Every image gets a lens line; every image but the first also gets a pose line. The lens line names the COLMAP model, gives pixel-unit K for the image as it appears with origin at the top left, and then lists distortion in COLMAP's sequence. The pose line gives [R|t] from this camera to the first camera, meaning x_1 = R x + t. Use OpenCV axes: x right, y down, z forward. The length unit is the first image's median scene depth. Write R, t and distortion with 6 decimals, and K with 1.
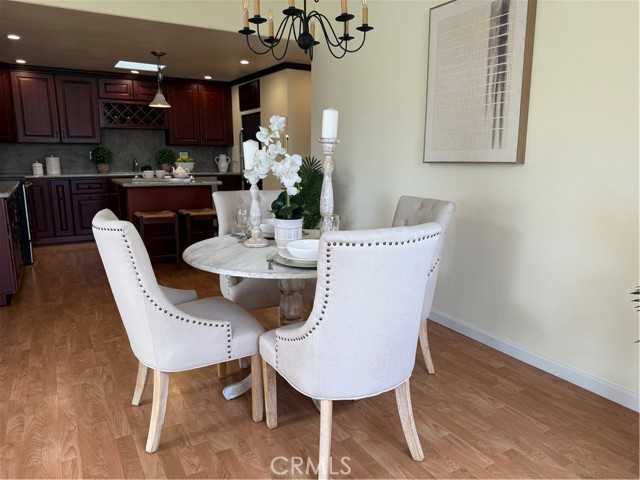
lens RADIAL K [[468.5, 0, 320.0], [0, 468.5, 240.0], [0, 0, 1]] dist [0.074732, -0.096642]
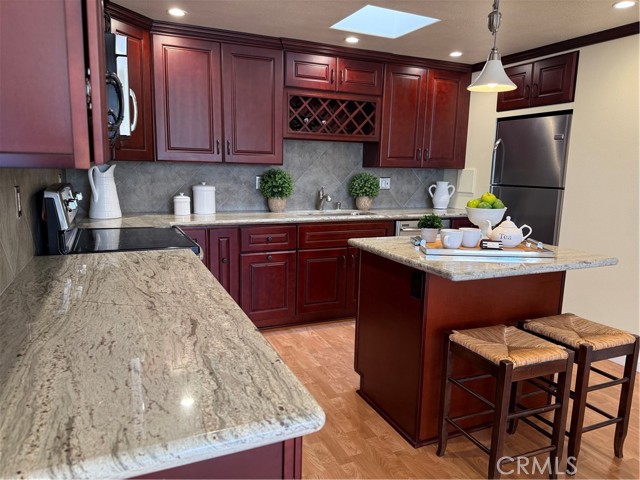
lens RADIAL K [[468.5, 0, 320.0], [0, 468.5, 240.0], [0, 0, 1]] dist [0.074732, -0.096642]
pose [[0.995500, 0.031515, -0.089371, -0.361540], [-0.034327, 0.998957, -0.030108, -0.093167], [0.088329, 0.033040, 0.995543, 0.426120]]
